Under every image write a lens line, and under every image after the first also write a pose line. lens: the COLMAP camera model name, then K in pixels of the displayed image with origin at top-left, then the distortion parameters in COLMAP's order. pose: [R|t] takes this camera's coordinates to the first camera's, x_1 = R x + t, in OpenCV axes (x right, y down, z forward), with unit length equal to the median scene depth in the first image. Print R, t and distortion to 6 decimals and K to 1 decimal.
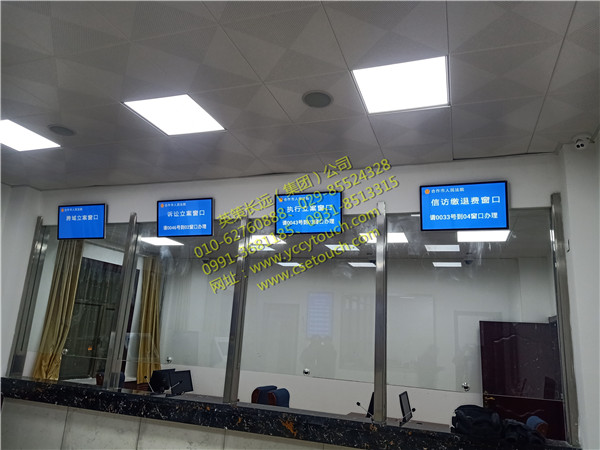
lens RADIAL K [[480.2, 0, 300.0], [0, 480.2, 225.0], [0, 0, 1]] dist [0.031623, 0.000054]
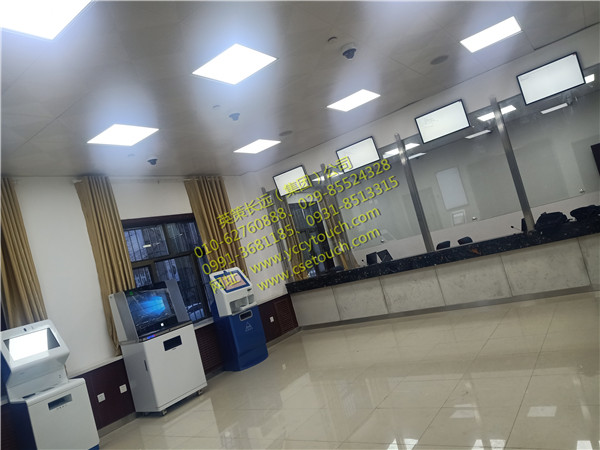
lens RADIAL K [[436.6, 0, 300.0], [0, 436.6, 225.0], [0, 0, 1]] dist [0.002480, 0.000366]
pose [[0.900767, -0.335757, -0.275473, -0.110487], [0.386600, 0.908899, 0.156343, -0.102700], [0.197884, -0.247327, 0.948510, -0.434799]]
